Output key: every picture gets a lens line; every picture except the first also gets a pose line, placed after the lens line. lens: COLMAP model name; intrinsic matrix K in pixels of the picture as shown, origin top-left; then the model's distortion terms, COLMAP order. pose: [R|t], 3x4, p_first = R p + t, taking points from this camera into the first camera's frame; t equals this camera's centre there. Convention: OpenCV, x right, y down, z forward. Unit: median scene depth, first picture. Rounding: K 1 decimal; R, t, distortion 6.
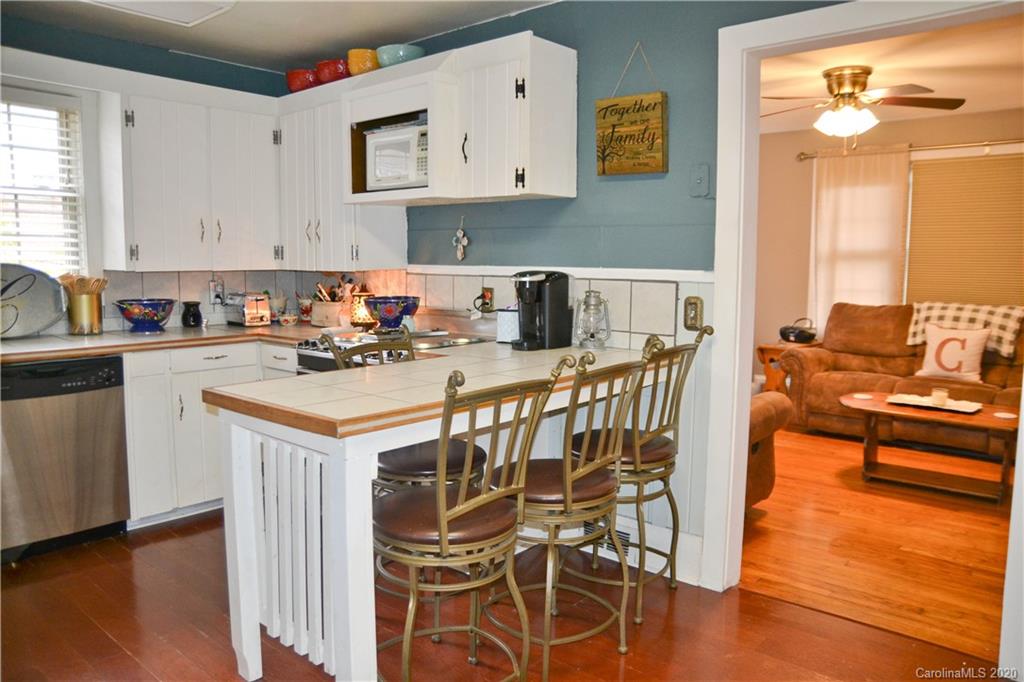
lens RADIAL K [[769.6, 0, 508.9], [0, 769.6, 342.5], [0, 0, 1]] dist [-0.027739, 0.001024]
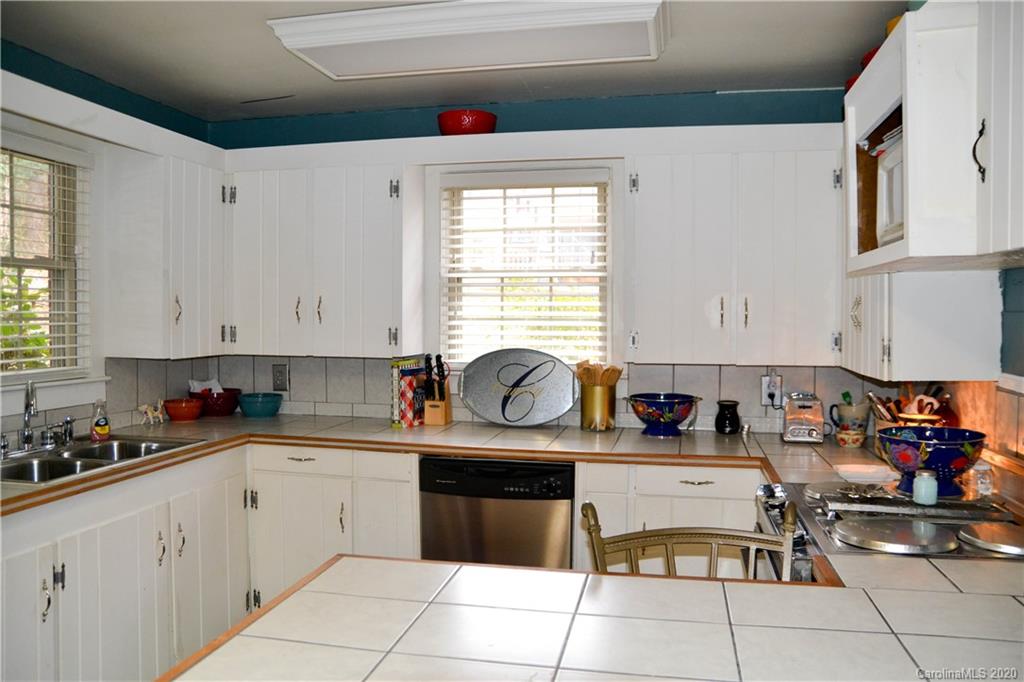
lens RADIAL K [[769.6, 0, 510.9], [0, 769.6, 337.4], [0, 0, 1]] dist [-0.027739, 0.001024]
pose [[0.497338, 0.020707, -0.867310, 0.200670], [-0.096319, 0.994853, -0.031480, -0.093397], [0.862194, 0.099195, 0.496772, 0.535354]]
